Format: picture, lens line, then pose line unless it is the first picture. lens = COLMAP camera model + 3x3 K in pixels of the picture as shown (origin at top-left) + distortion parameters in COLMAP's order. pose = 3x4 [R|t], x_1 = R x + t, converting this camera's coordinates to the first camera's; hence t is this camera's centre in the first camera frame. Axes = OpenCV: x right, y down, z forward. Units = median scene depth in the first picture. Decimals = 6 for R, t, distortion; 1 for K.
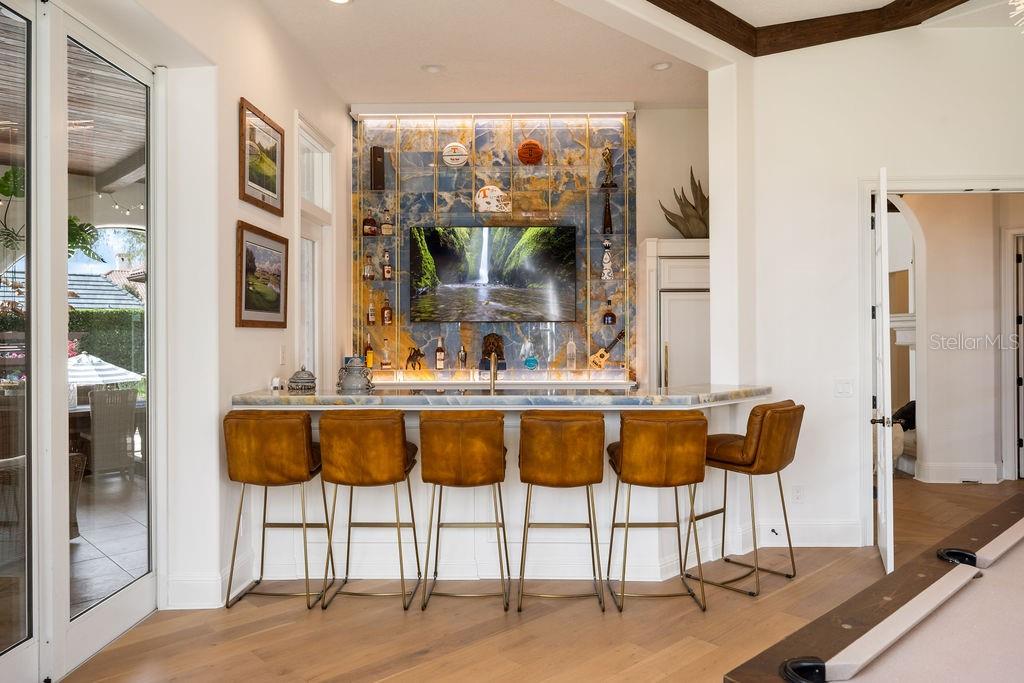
lens RADIAL K [[724.7, 0, 511.7], [0, 724.7, 340.0], [0, 0, 1]] dist [-0.000501, 0.002276]
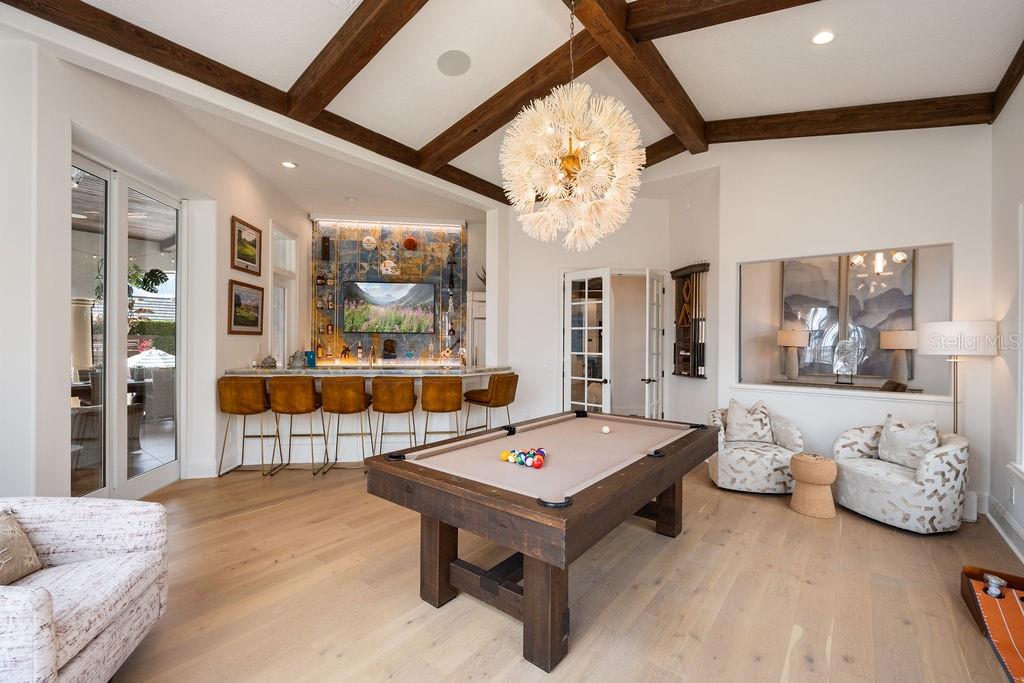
lens RADIAL K [[435.3, 0, 511.4], [0, 435.3, 345.0], [0, 0, 1]] dist [0.000190, 0.000067]
pose [[0.989314, 0.010724, 0.145408, 0.172998], [-0.011113, 0.999937, 0.001863, 0.000301], [-0.145378, -0.003459, 0.989370, -0.226567]]
